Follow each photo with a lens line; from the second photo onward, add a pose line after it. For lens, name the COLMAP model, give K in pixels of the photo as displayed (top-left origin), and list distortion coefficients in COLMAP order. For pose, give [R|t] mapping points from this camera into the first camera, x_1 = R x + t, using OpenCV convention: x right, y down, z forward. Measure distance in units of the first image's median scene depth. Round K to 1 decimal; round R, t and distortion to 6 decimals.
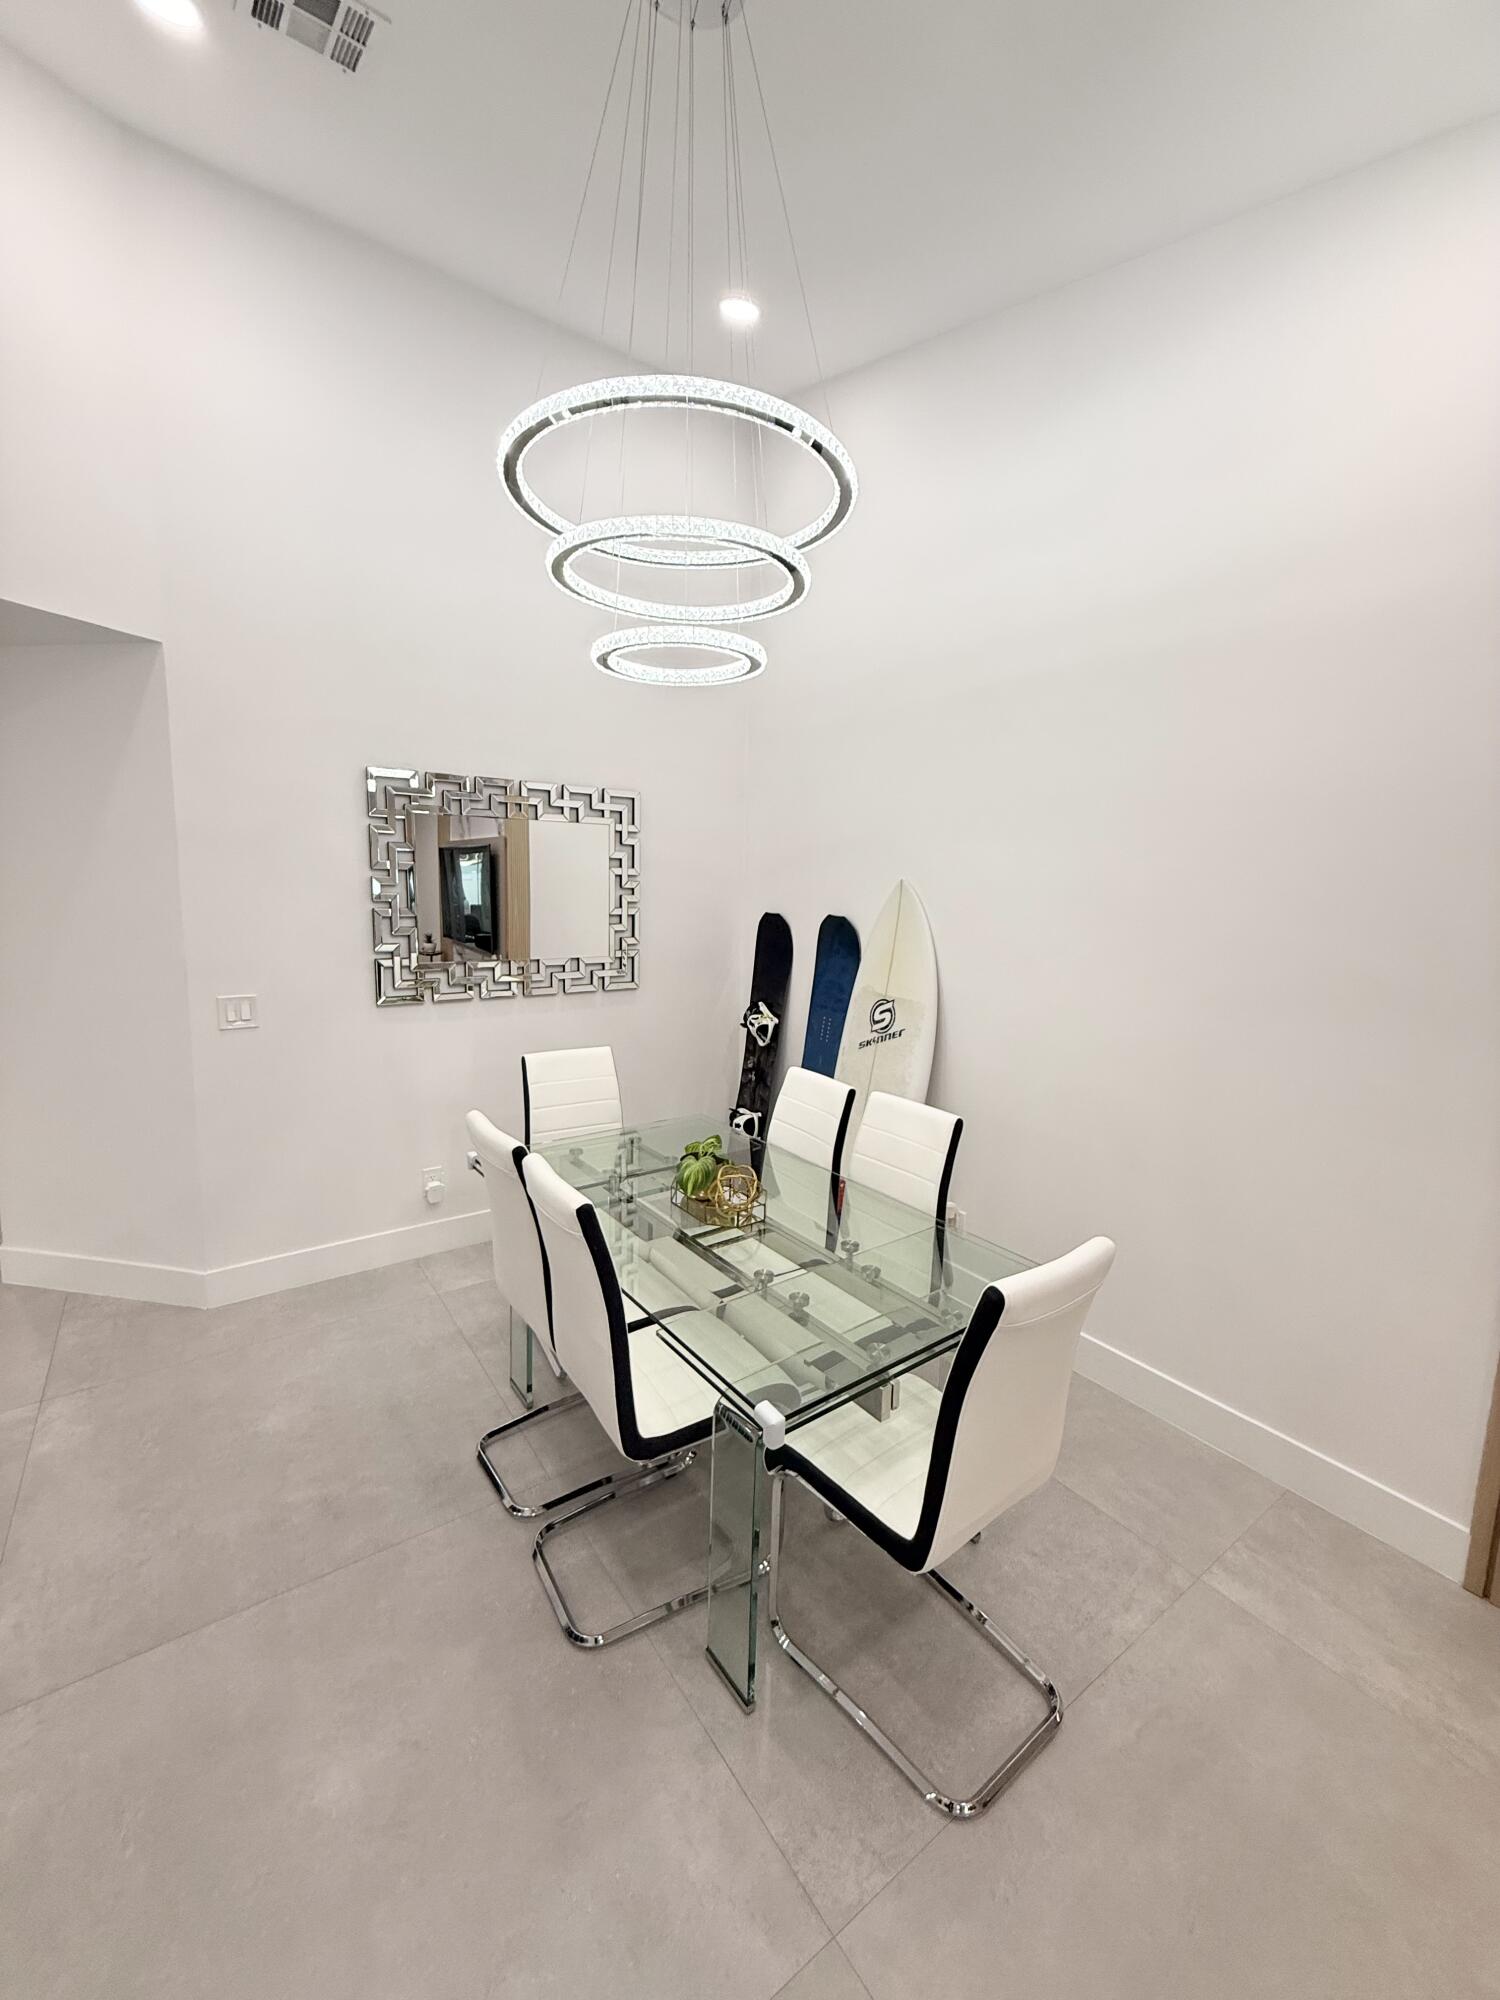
lens RADIAL K [[805.9, 0, 752.0], [0, 805.9, 983.8], [0, 0, 1]] dist [0.000043, -0.000358]
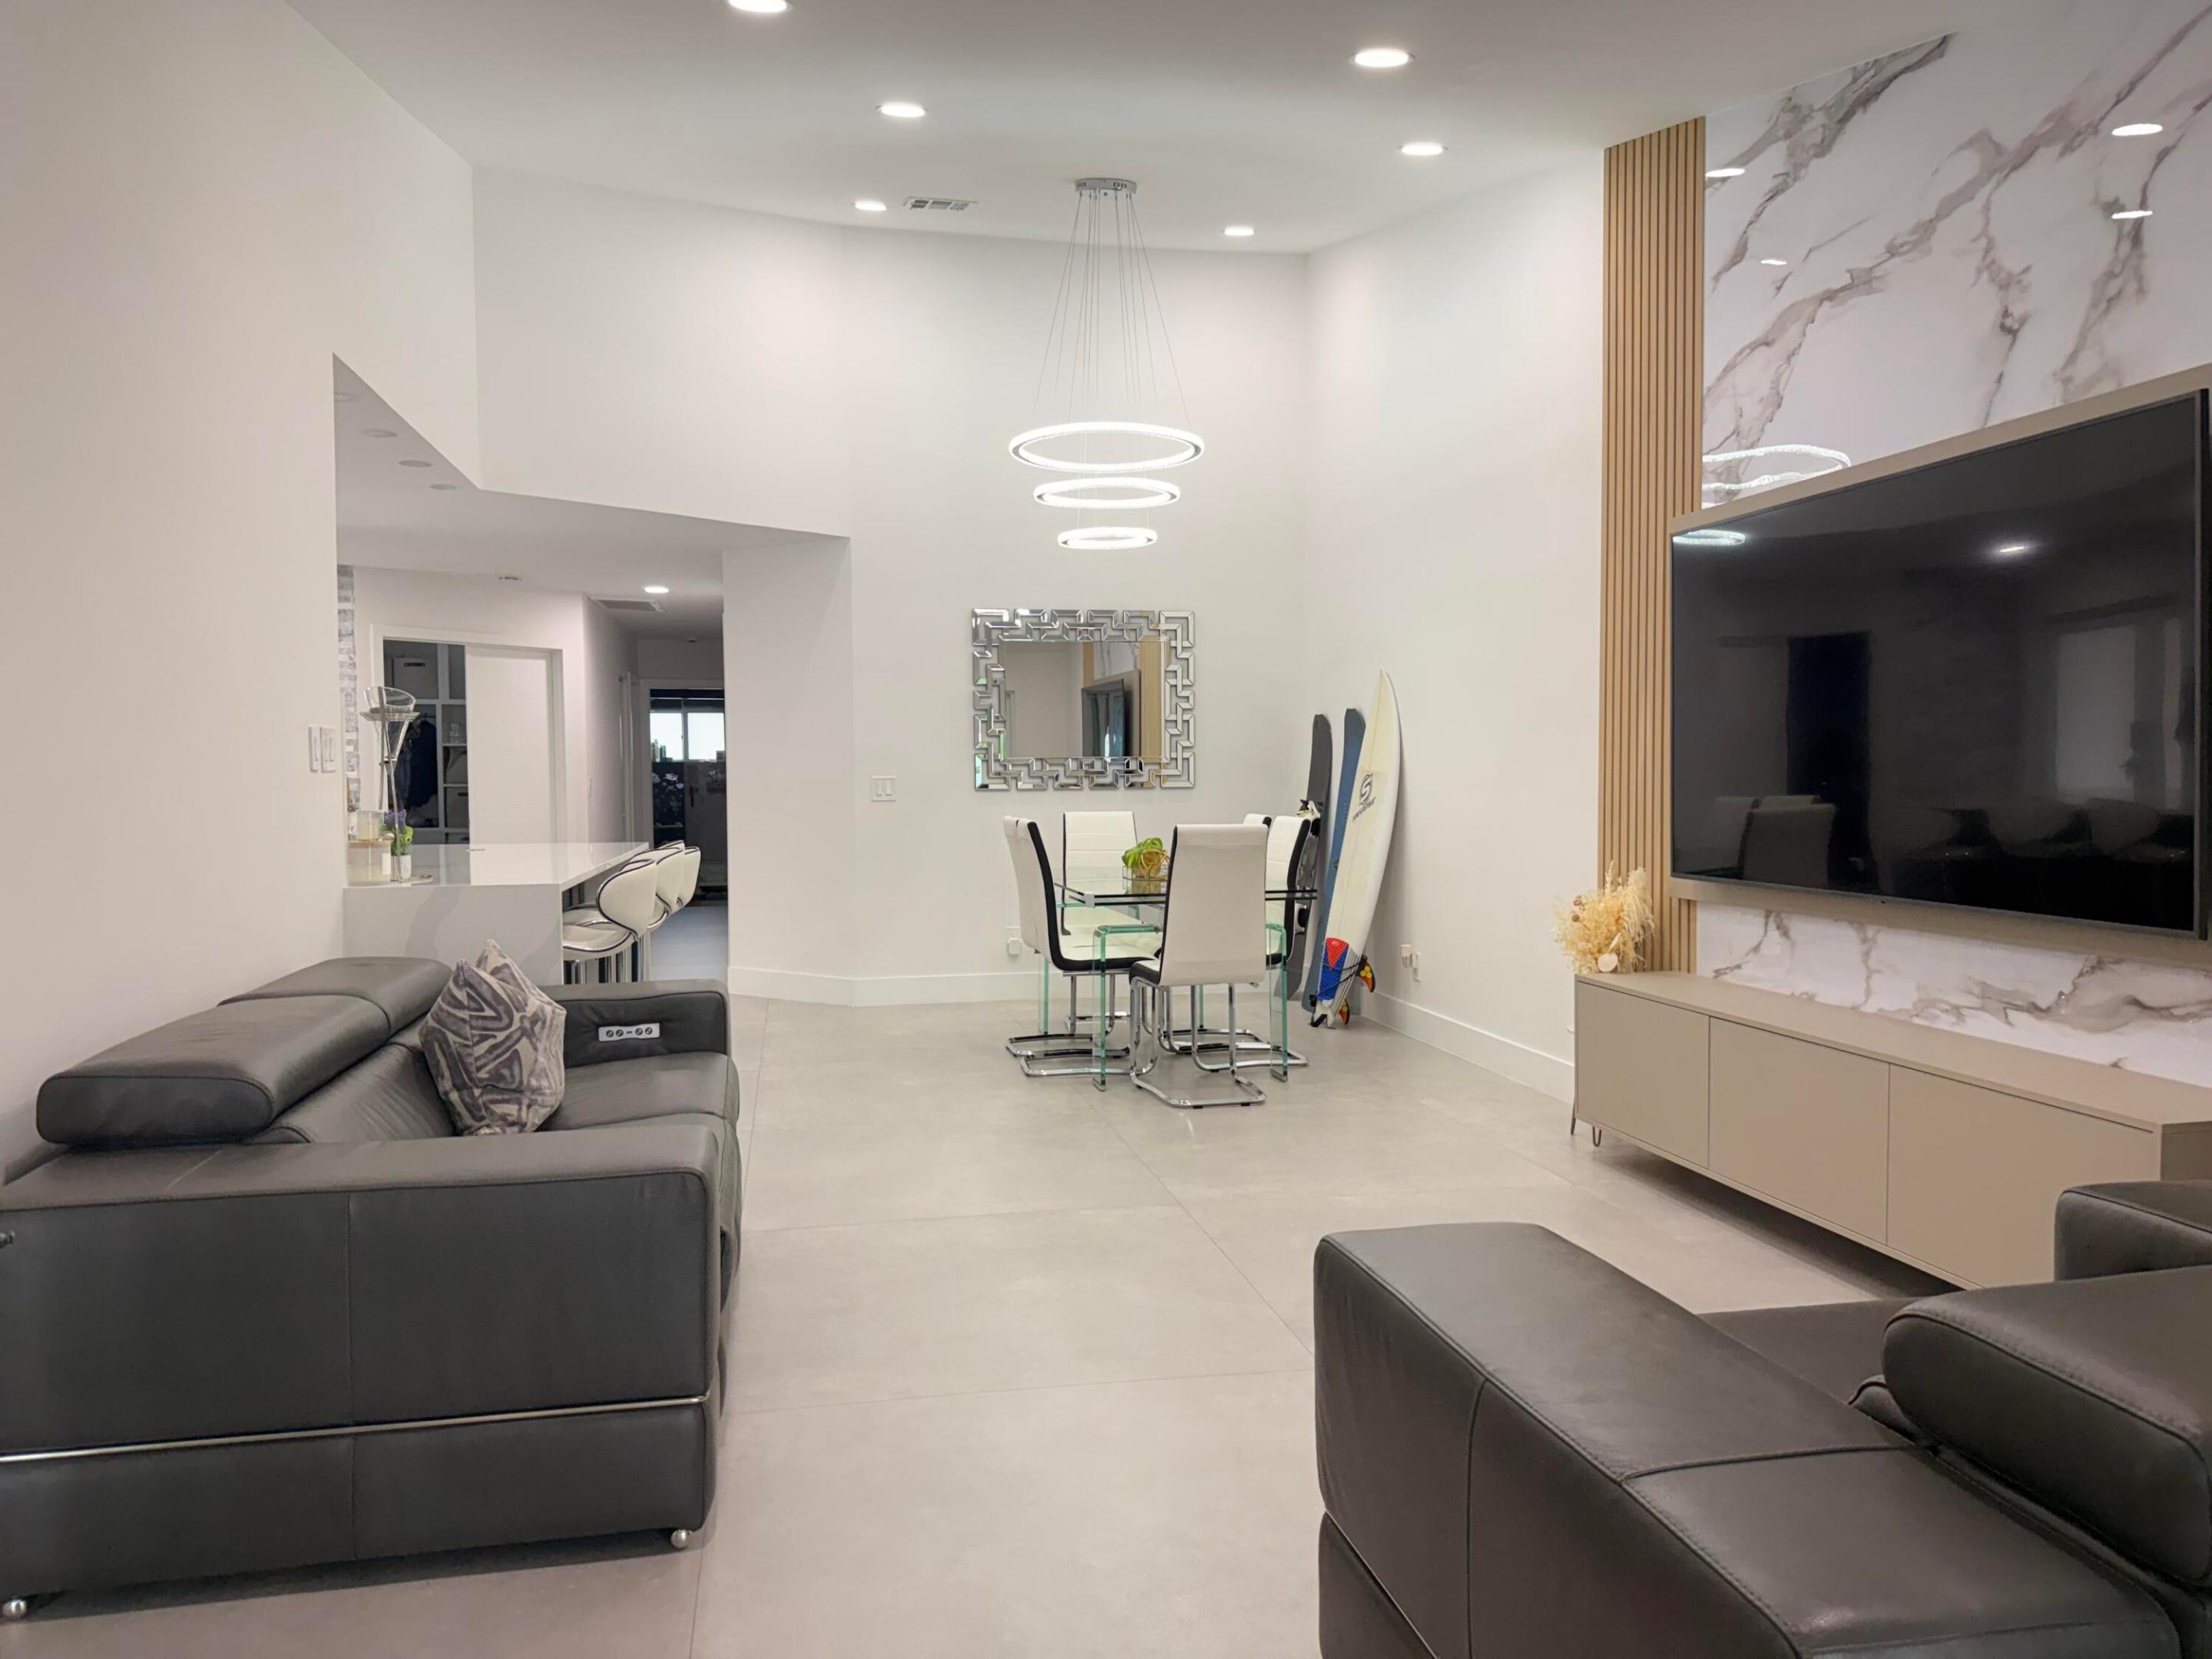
lens RADIAL K [[1547.2, 0, 1105.9], [0, 1547.2, 829.1], [0, 0, 1]] dist [0.004361, -0.003371]
pose [[0.907972, -0.017010, -0.418685, 0.766427], [-0.024151, 0.995390, -0.092816, 0.317182], [0.418334, 0.094386, 0.903376, -1.154022]]
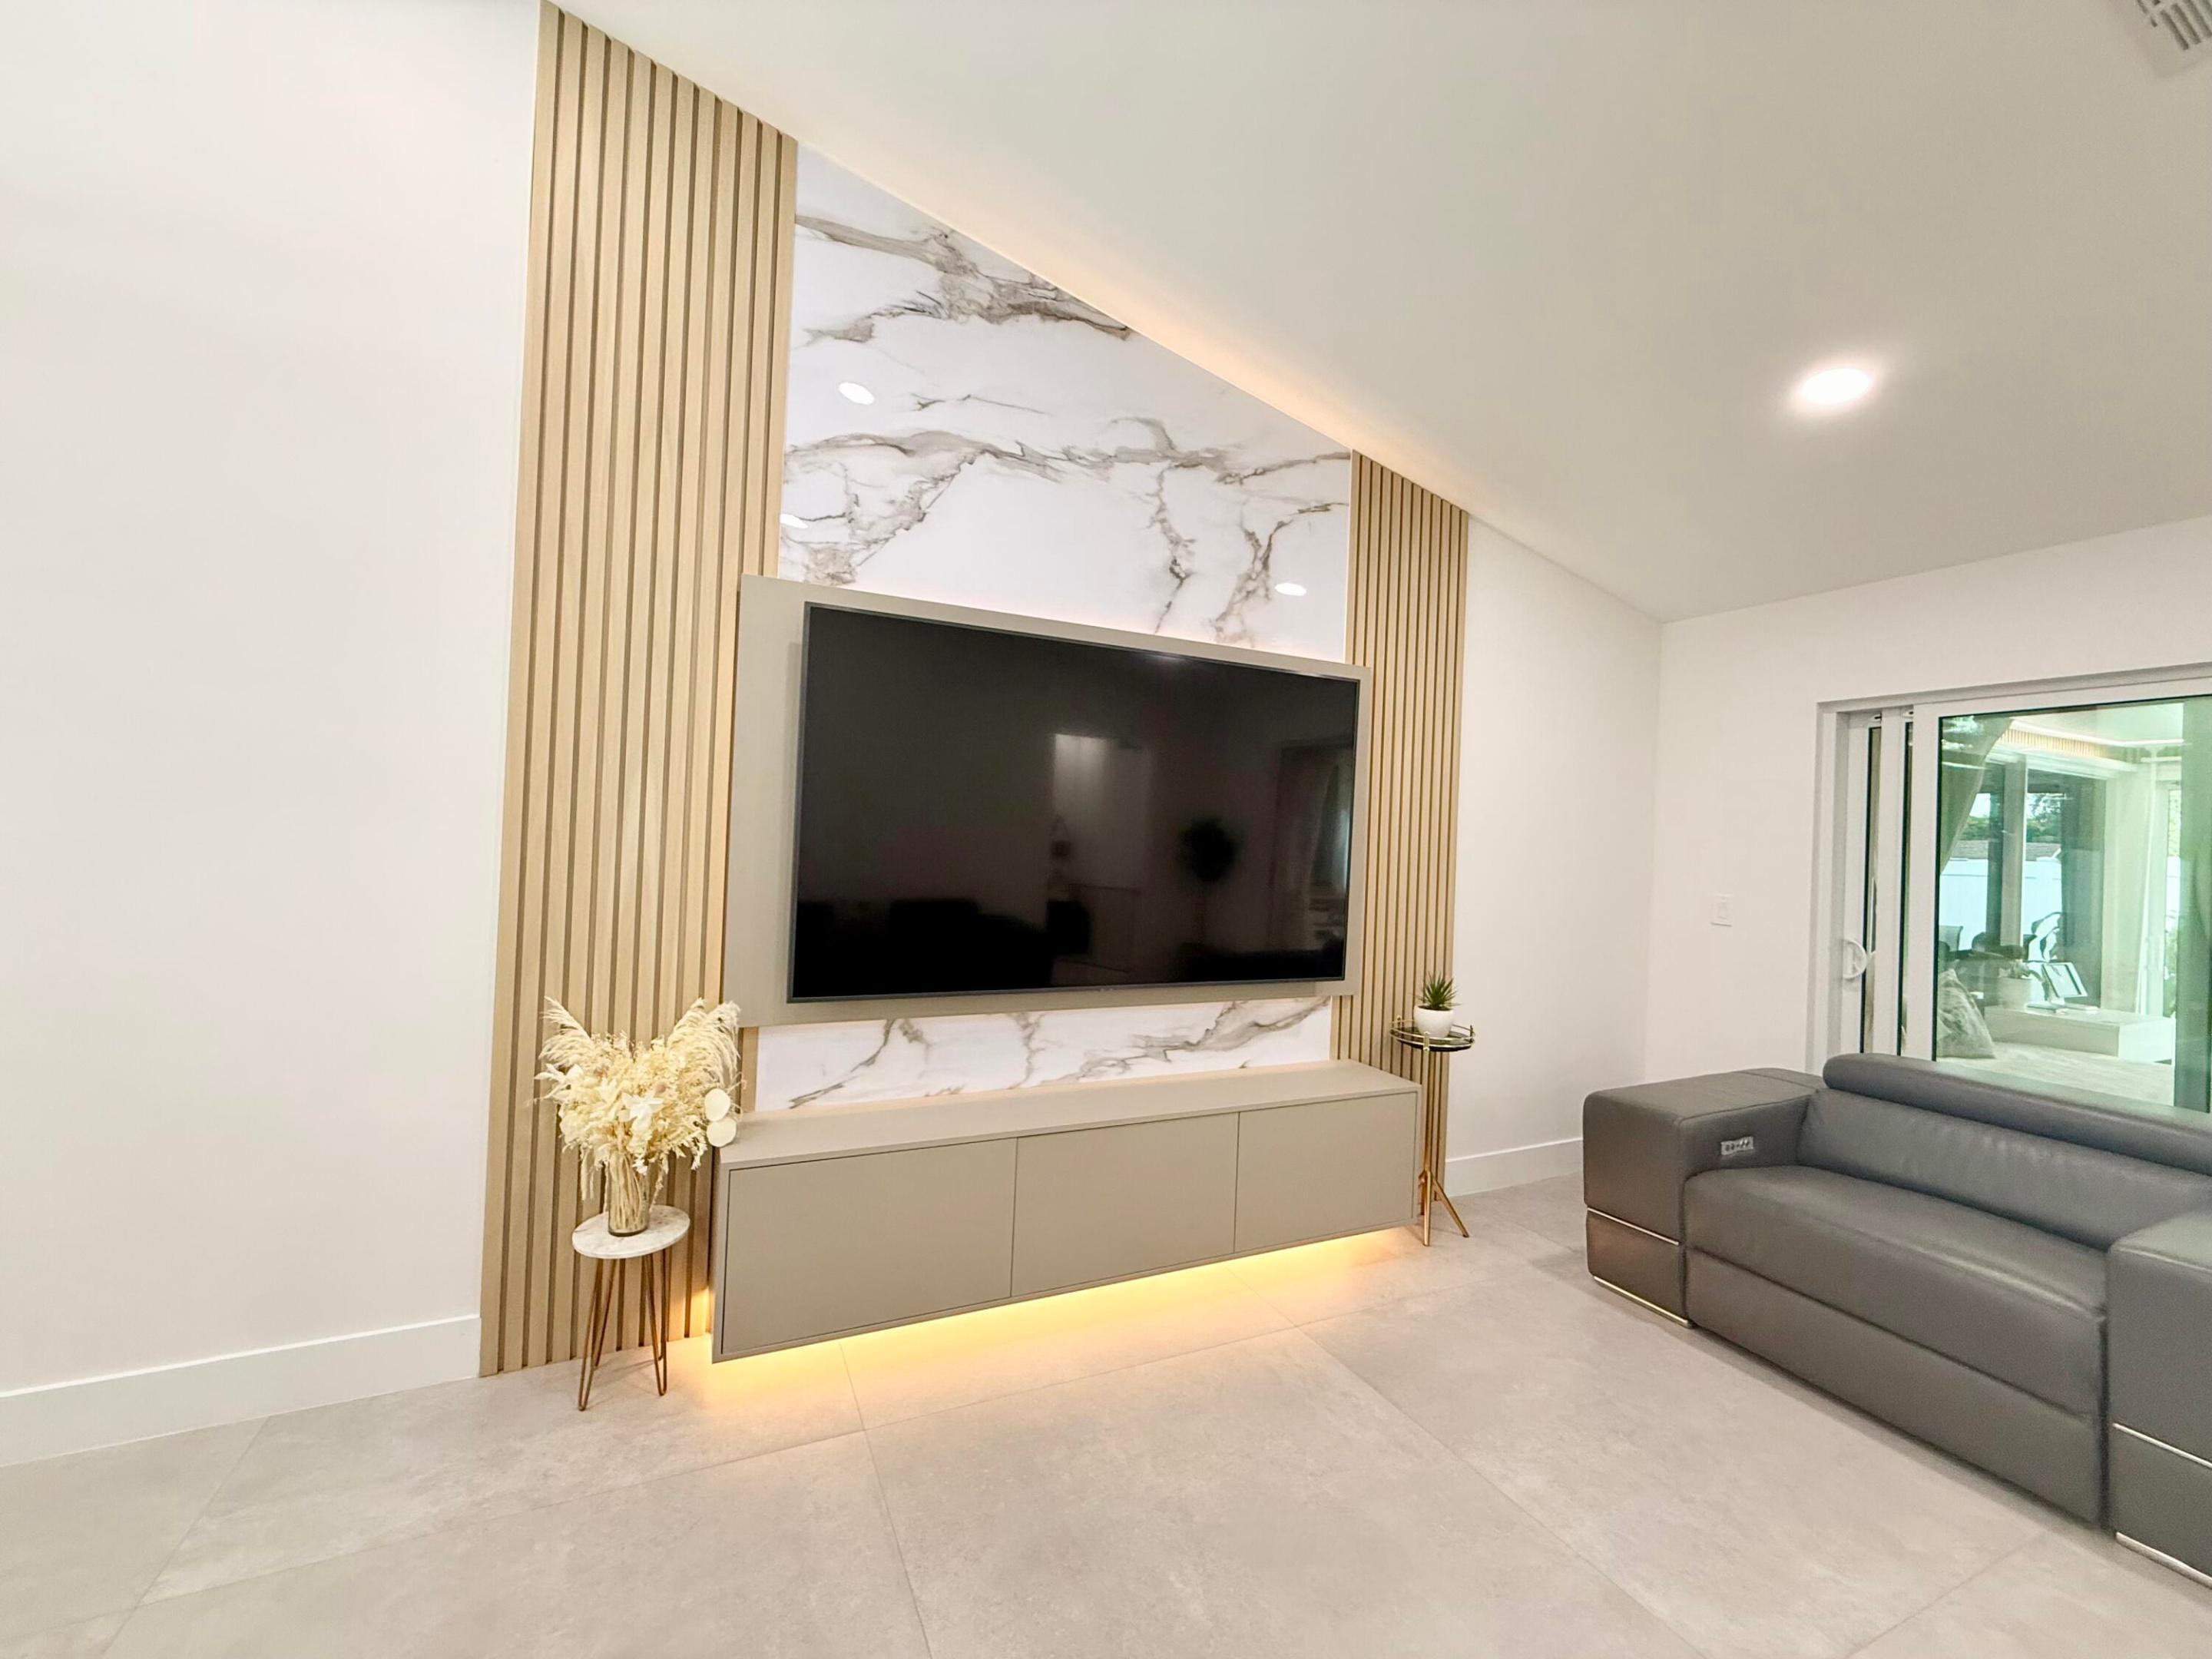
lens RADIAL K [[891.3, 0, 1105.8], [0, 891.3, 839.2], [0, 0, 1]] dist [0.000043, -0.000358]
pose [[0.191465, -0.010306, 0.981445, -0.010720], [0.100812, 0.994863, -0.009220, 0.115396], [-0.976308, 0.100707, 0.191521, -0.002867]]
